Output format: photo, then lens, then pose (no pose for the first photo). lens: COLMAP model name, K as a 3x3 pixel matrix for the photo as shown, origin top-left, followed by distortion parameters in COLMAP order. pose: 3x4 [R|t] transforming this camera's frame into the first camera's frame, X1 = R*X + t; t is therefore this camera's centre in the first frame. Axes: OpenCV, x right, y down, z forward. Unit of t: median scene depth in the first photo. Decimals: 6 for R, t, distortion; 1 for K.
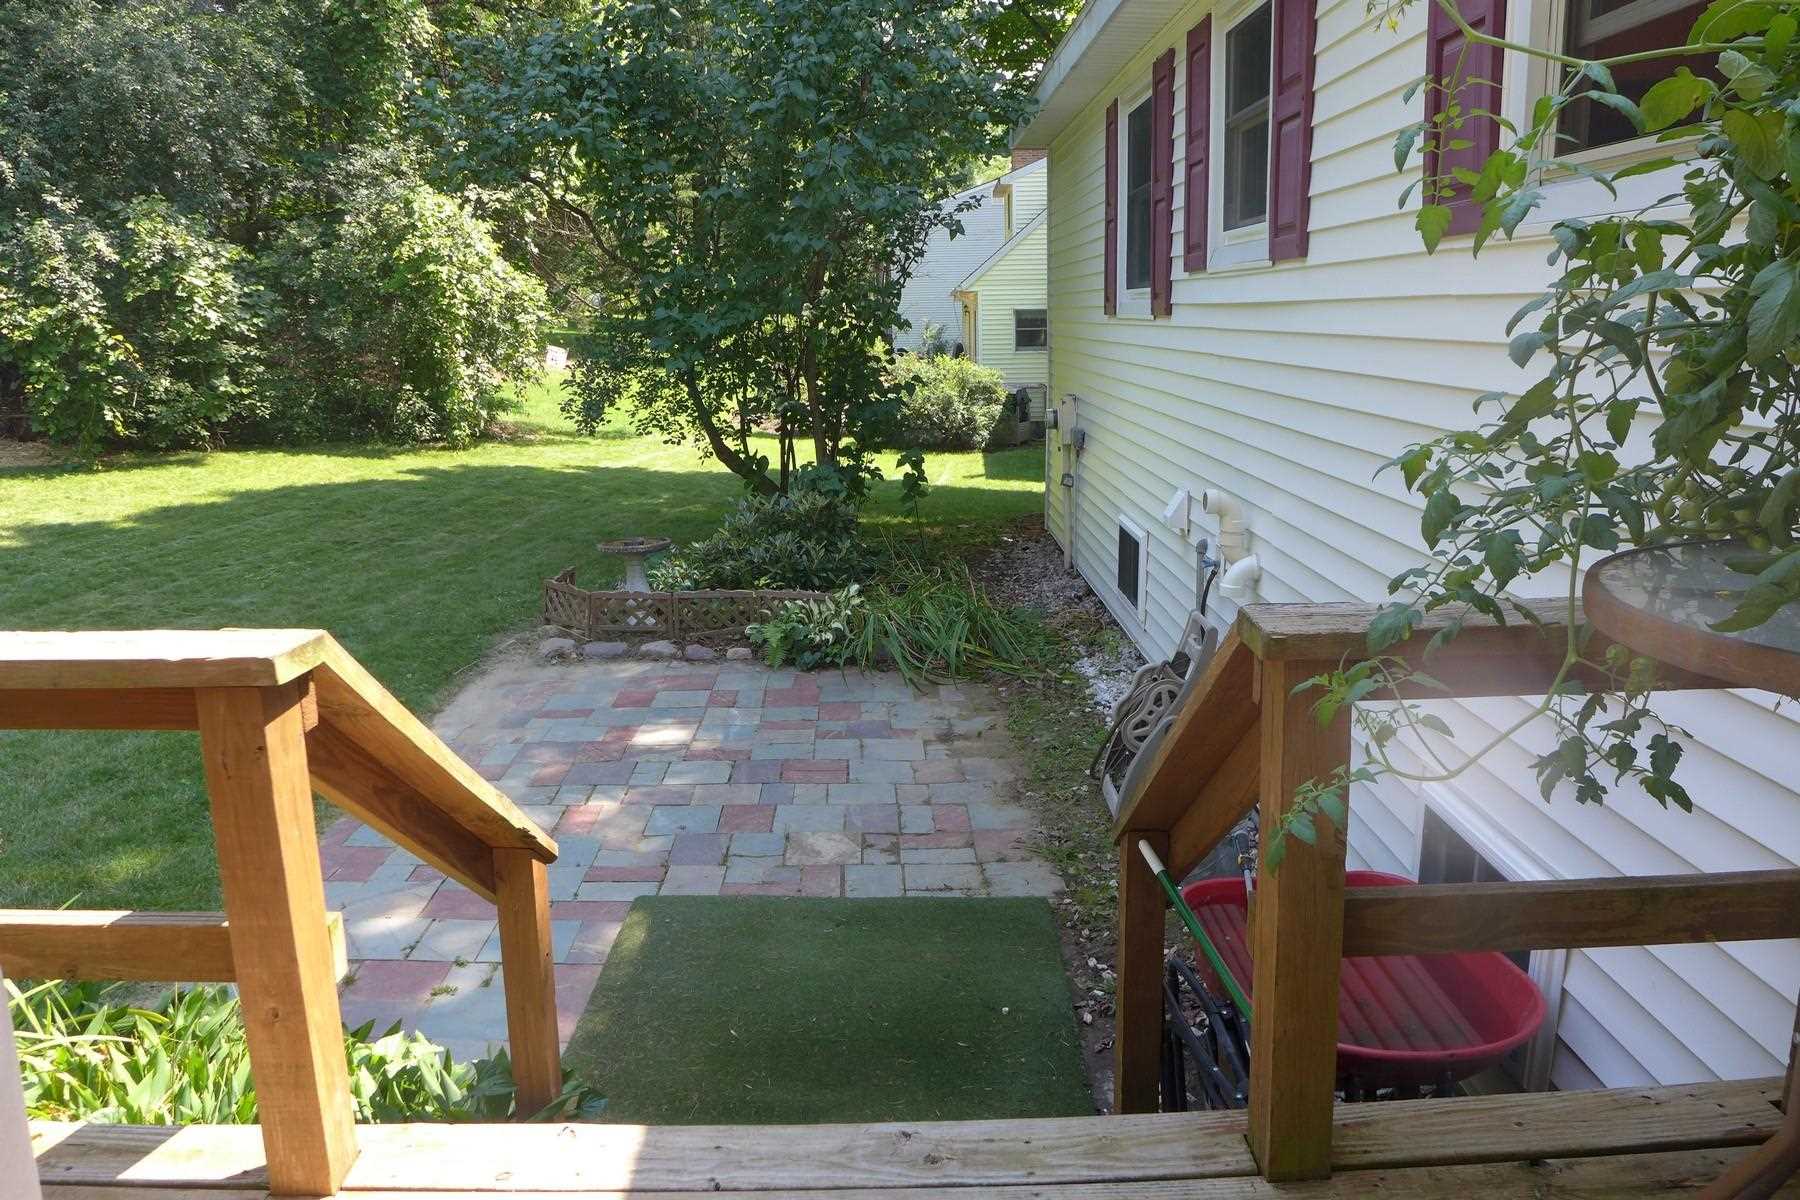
lens RADIAL K [[1267.2, 0, 894.6], [0, 1267.2, 589.7], [0, 0, 1]] dist [-0.053175, 0.027601]
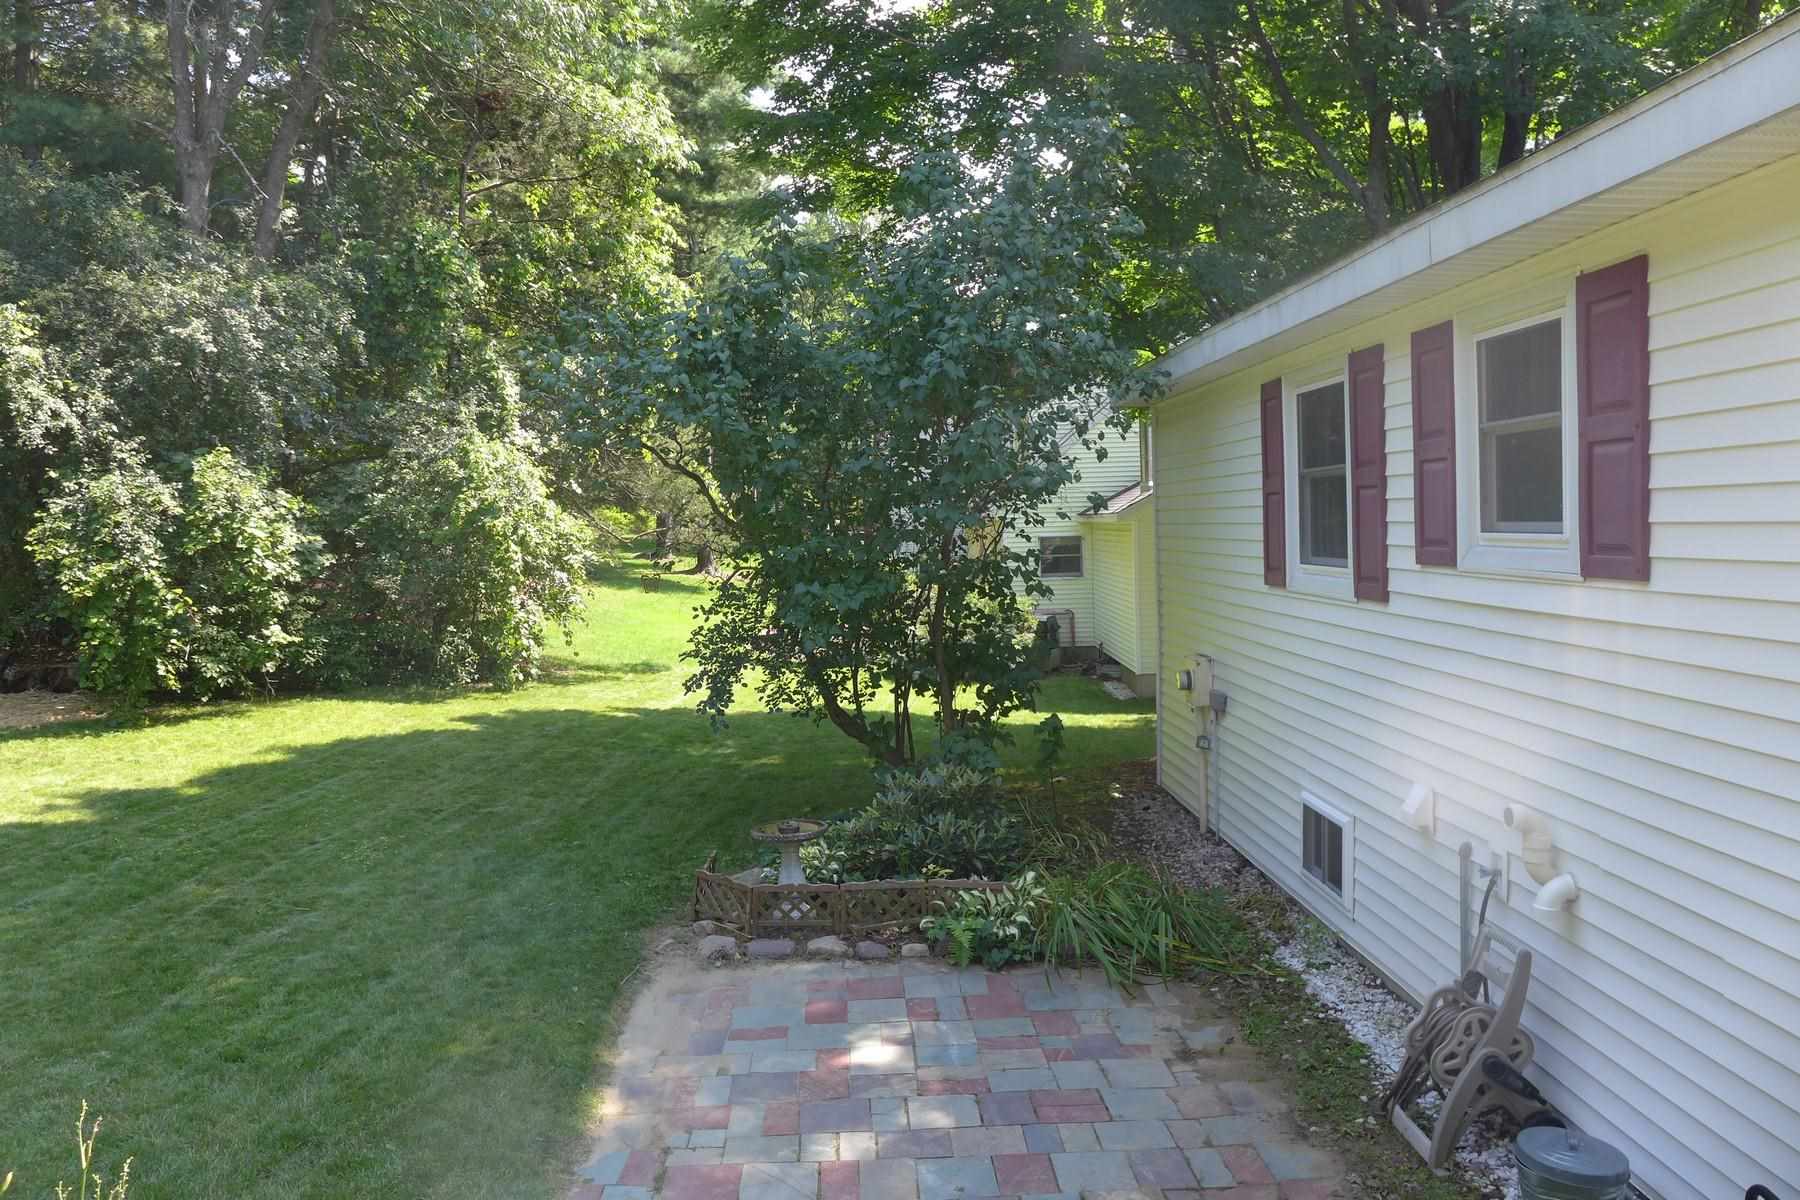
lens RADIAL K [[1267.2, 0, 911.6], [0, 1267.2, 604.0], [0, 0, 1]] dist [-0.053175, 0.027601]
pose [[0.999459, -0.015503, 0.028993, -0.136117], [0.019786, 0.987899, -0.153830, -0.054465], [-0.026257, 0.154321, 0.987672, 0.030148]]
